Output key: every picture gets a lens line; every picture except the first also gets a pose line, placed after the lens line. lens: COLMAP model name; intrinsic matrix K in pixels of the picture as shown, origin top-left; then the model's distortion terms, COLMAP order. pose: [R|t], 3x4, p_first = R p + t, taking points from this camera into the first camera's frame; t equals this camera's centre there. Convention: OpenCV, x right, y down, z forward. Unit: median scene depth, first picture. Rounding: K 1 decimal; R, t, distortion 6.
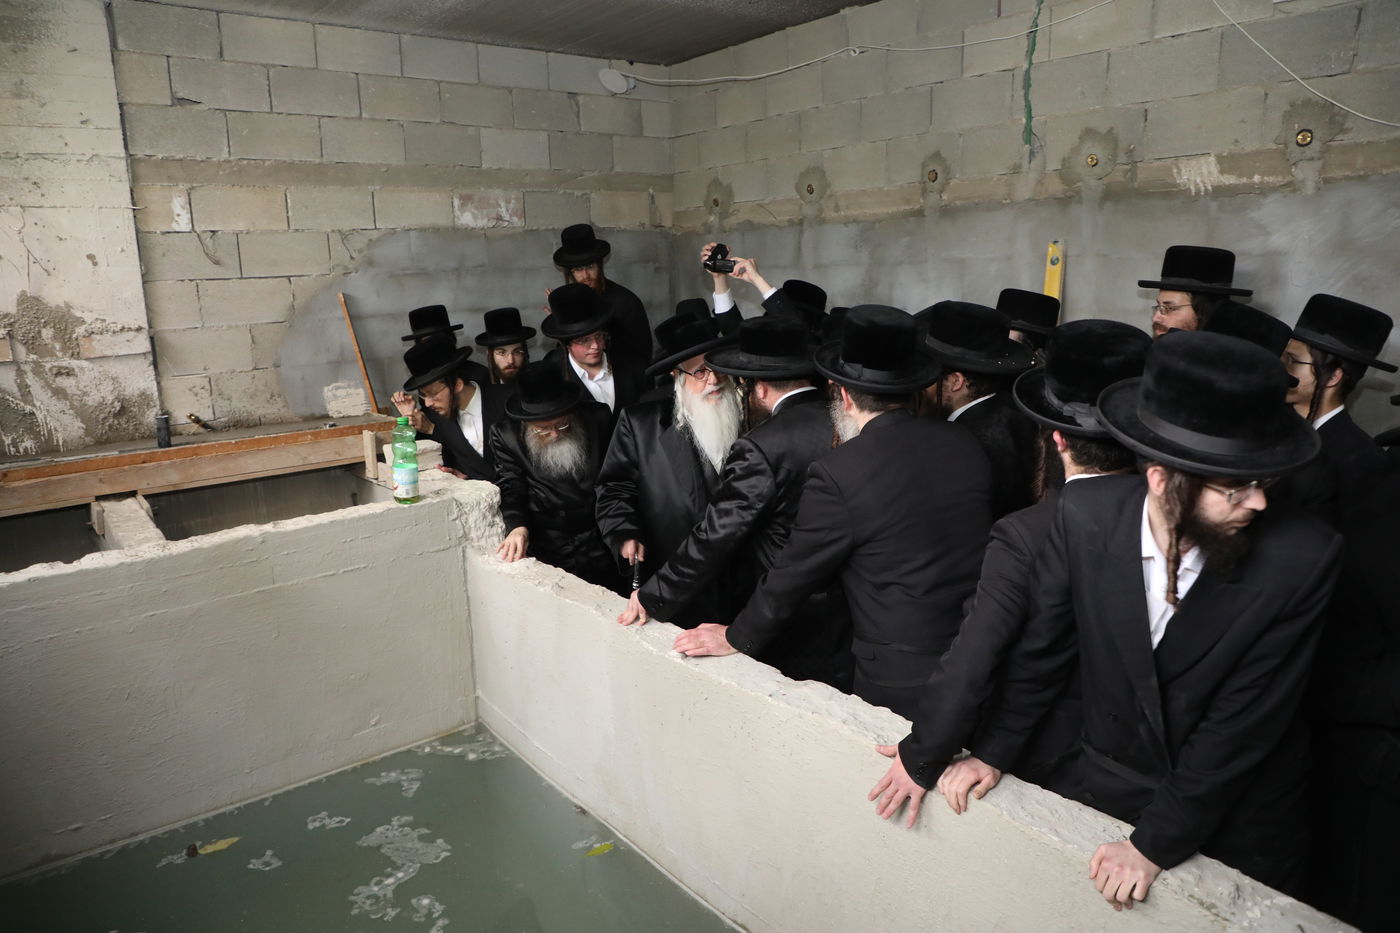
lens RADIAL K [[974.2, 0, 683.3], [0, 974.2, 468.7], [0, 0, 1]] dist [-0.070274, 0.035811]
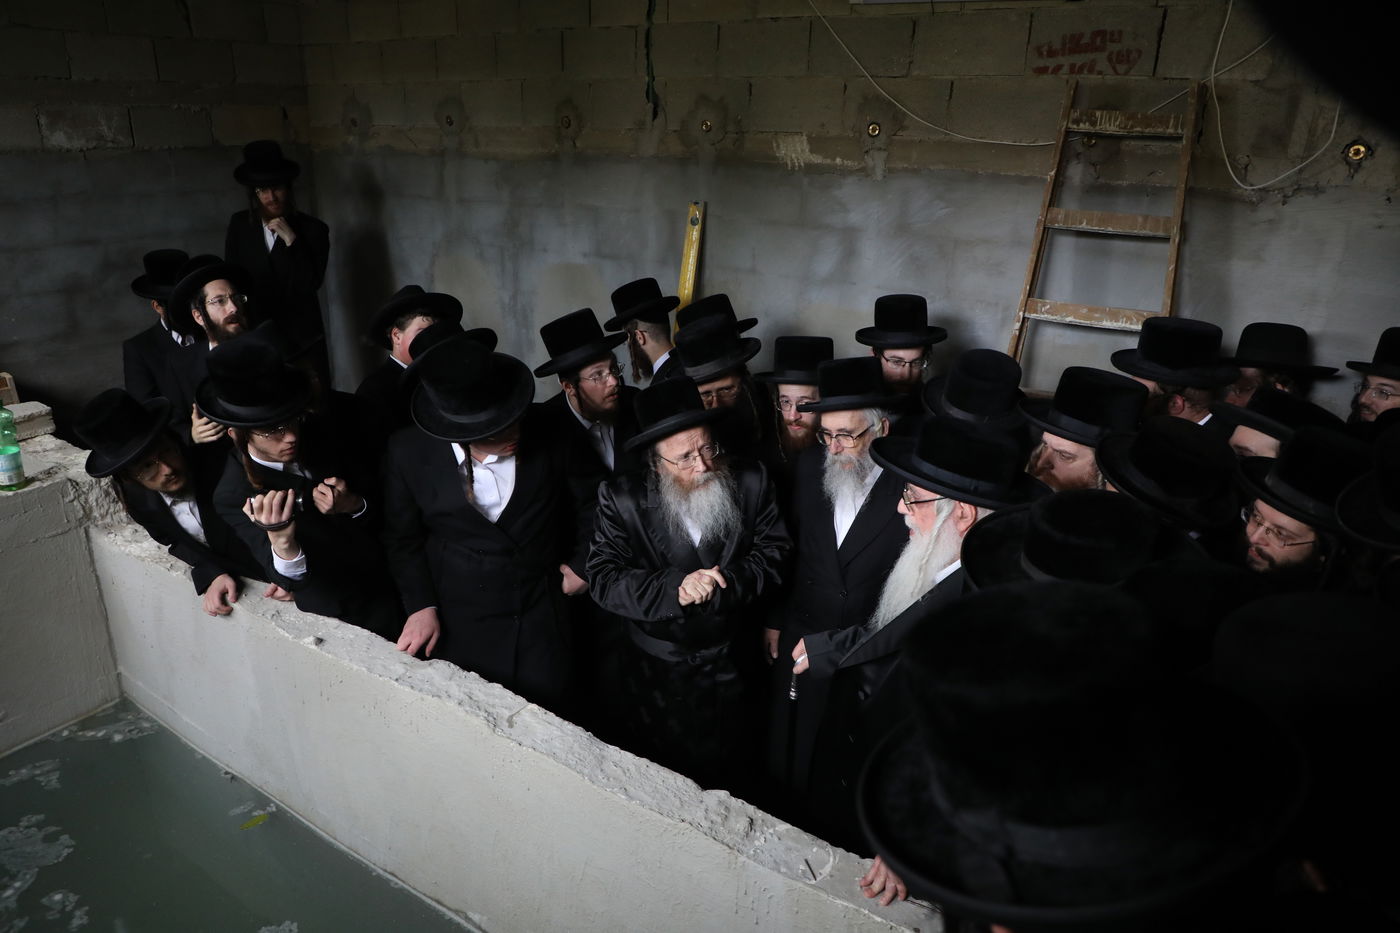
lens RADIAL K [[974.2, 0, 706.1], [0, 974.2, 475.7], [0, 0, 1]] dist [-0.070274, 0.035811]
pose [[0.946134, -0.065892, 0.317000, 0.057640], [0.017464, 0.988033, 0.153250, -0.100673], [-0.323304, -0.139459, 0.935962, -0.068559]]
